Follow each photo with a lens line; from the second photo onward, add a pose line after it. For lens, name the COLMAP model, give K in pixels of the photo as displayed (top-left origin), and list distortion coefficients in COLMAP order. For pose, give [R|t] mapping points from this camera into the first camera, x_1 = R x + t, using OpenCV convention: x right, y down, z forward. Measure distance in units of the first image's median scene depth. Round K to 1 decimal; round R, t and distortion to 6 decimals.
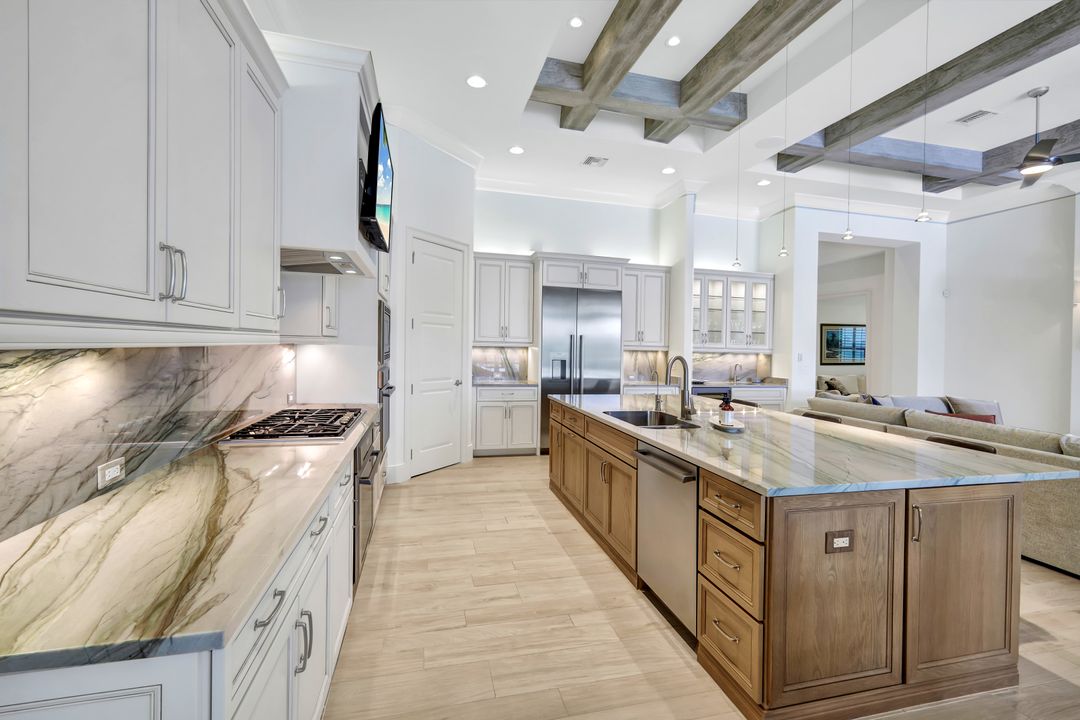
lens RADIAL K [[473.3, 0, 548.8], [0, 473.3, 349.5], [0, 0, 1]] dist [0.002702, -0.000281]
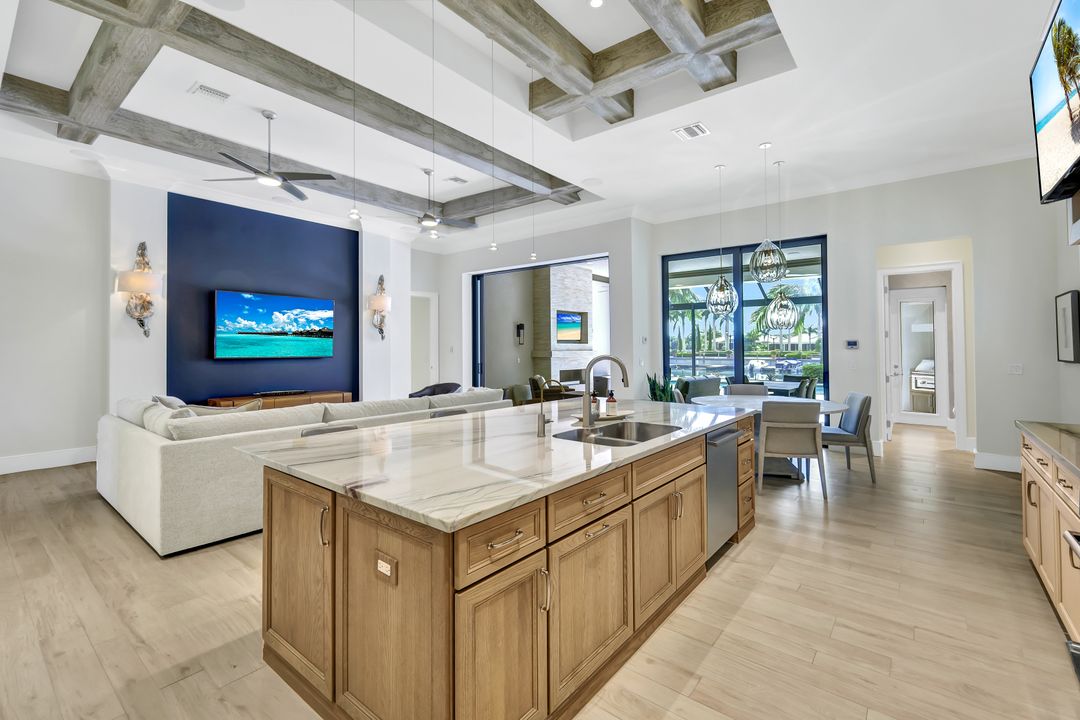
lens RADIAL K [[473.3, 0, 540.3], [0, 473.3, 340.3], [0, 0, 1]] dist [0.002702, -0.000281]
pose [[-0.593445, -0.013585, 0.804760, -0.264531], [-0.010199, 0.999904, 0.009358, -0.014083], [-0.804810, -0.002654, -0.593527, 1.171351]]
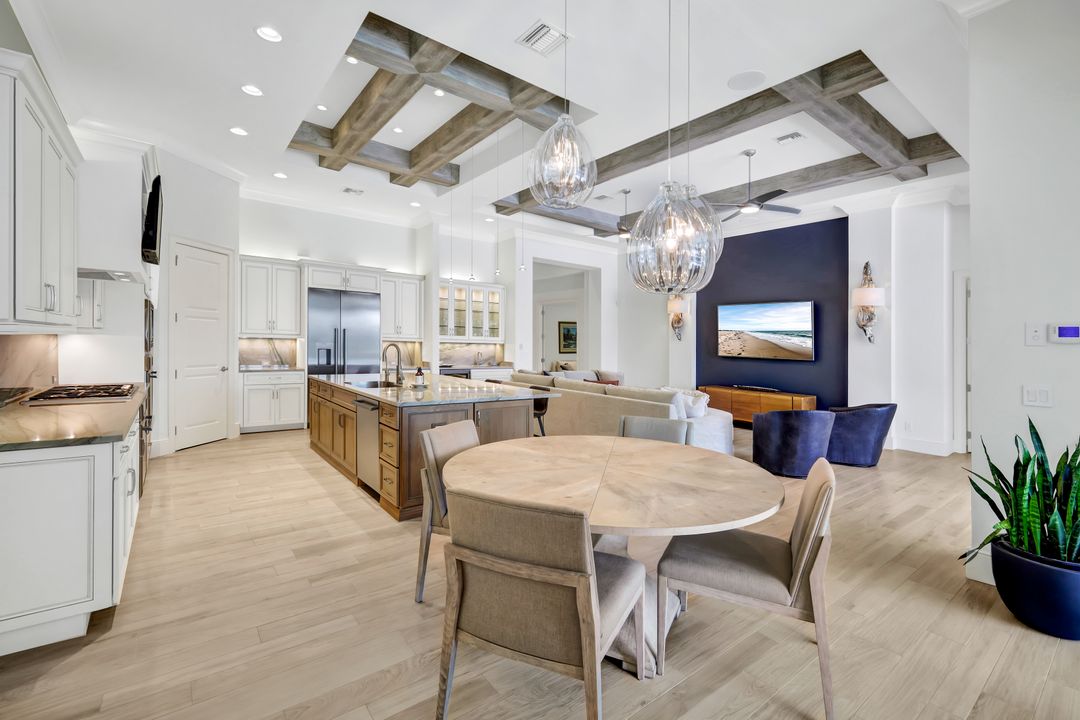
lens RADIAL K [[473.3, 0, 558.0], [0, 473.3, 348.1], [0, 0, 1]] dist [0.002702, -0.000281]
pose [[0.911851, -0.005375, 0.410485, 0.091296], [0.000657, 0.999932, 0.011632, 0.007989], [-0.410520, -0.010337, 0.911793, -0.461977]]
